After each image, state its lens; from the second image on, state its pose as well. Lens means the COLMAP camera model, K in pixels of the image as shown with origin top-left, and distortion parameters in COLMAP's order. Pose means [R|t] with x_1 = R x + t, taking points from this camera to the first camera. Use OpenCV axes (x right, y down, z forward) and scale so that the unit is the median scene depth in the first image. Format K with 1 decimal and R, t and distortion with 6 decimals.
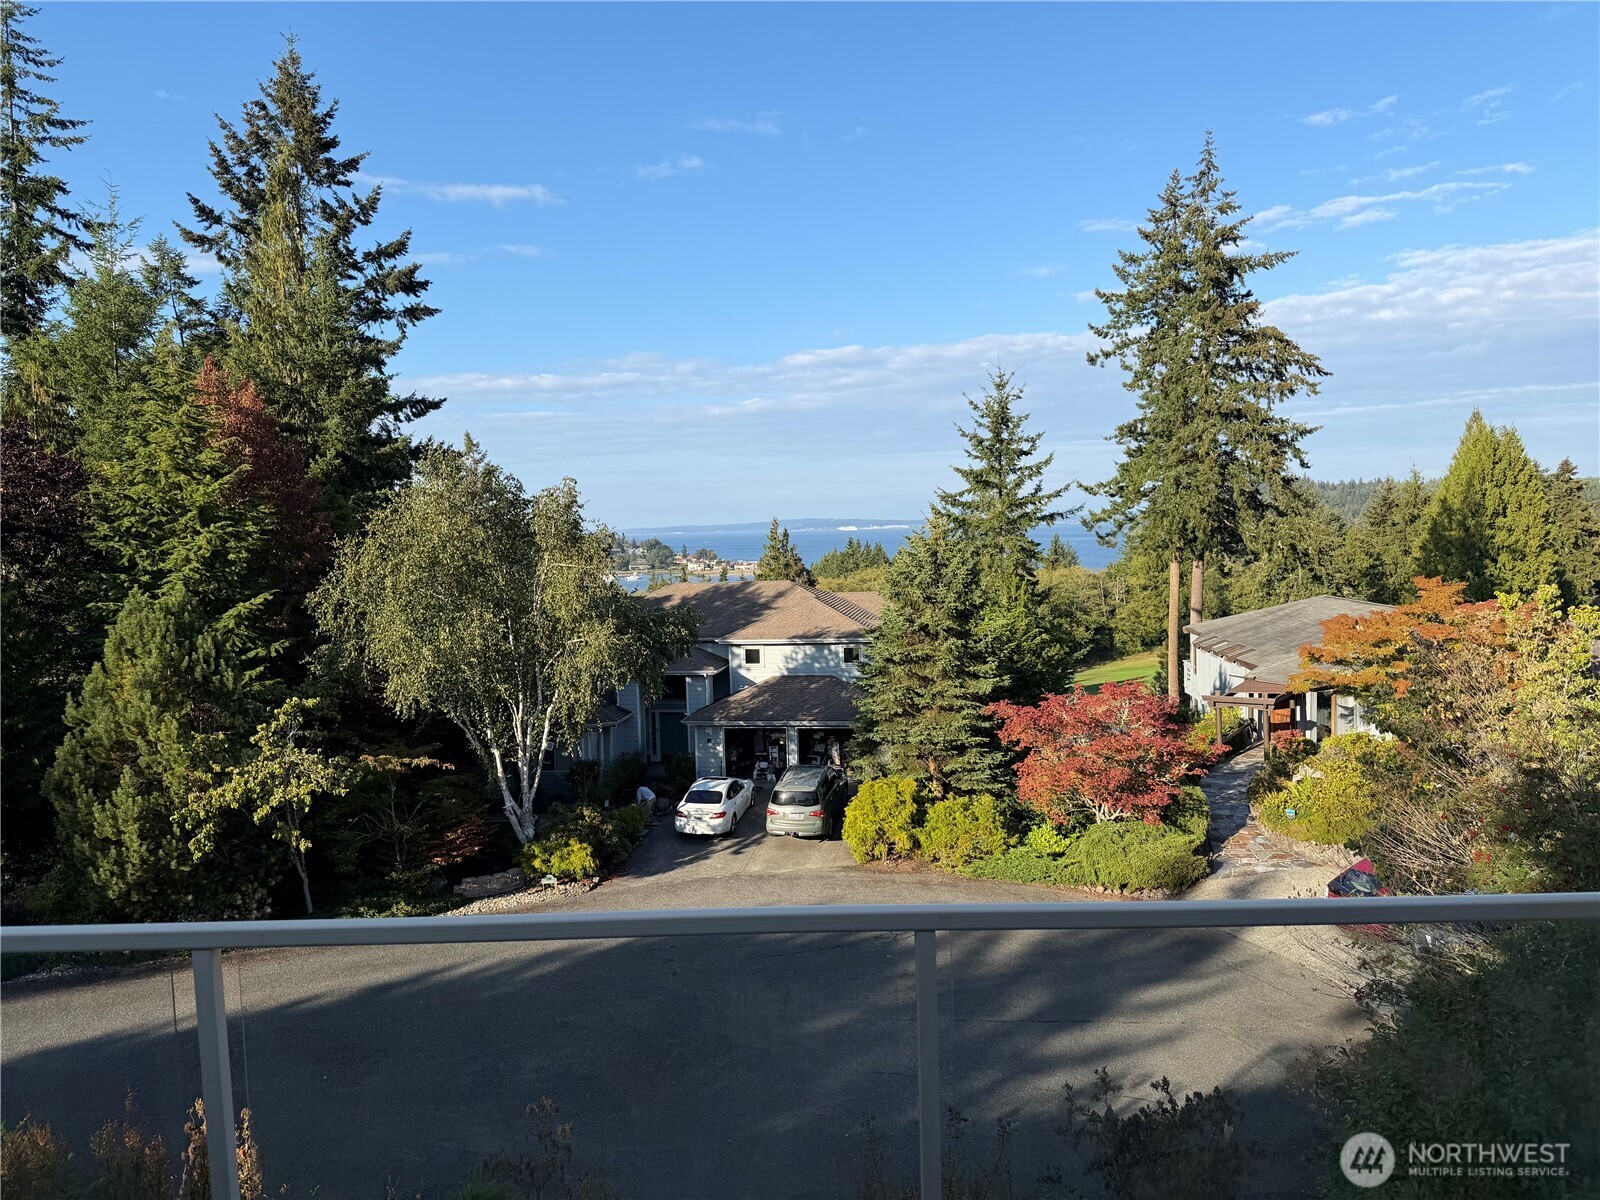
lens RADIAL K [[1115.5, 0, 800.0], [0, 1115.5, 600.0], [0, 0, 1]] dist [0.160224, -0.309883]
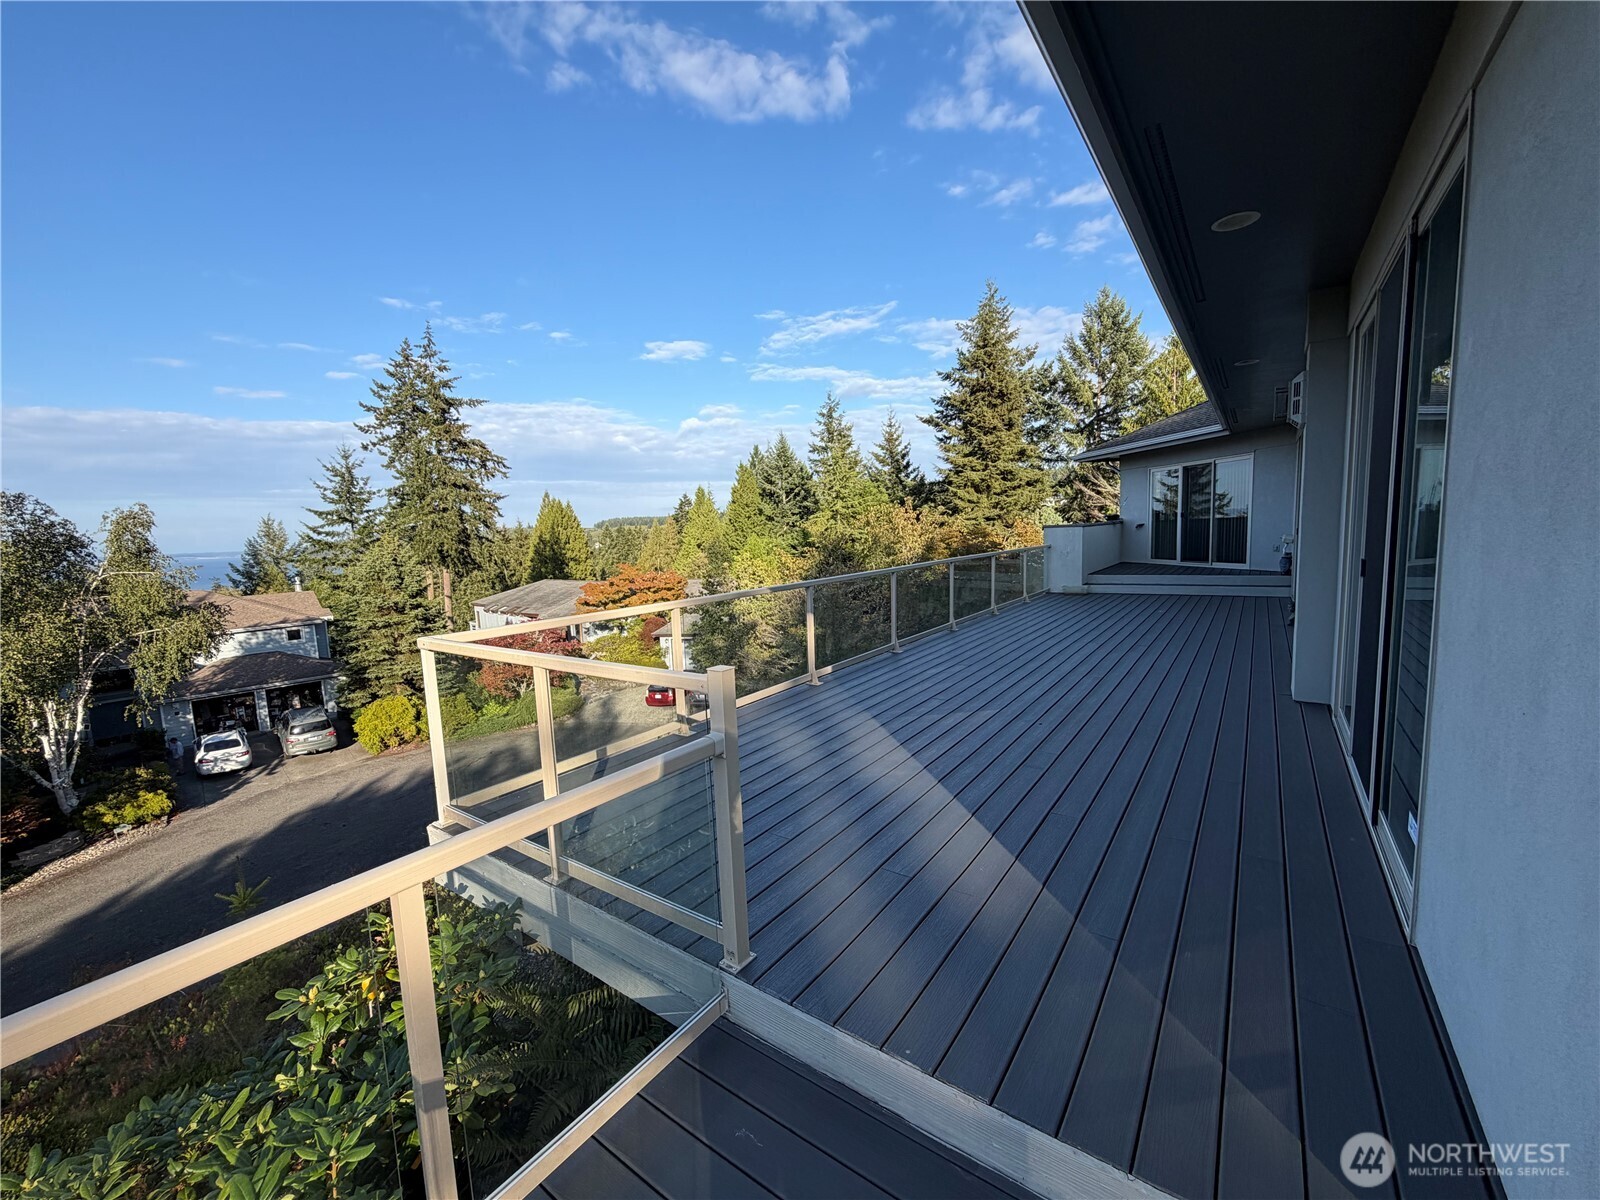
lens RADIAL K [[638.2, 0, 800.0], [0, 638.2, 600.0], [0, 0, 1]] dist [0.000510, 0.000037]
pose [[0.574194, -0.083915, 0.814408, -0.303628], [0.078386, 0.995798, 0.047339, 0.019793], [-0.814958, 0.036656, 0.578359, -0.019674]]
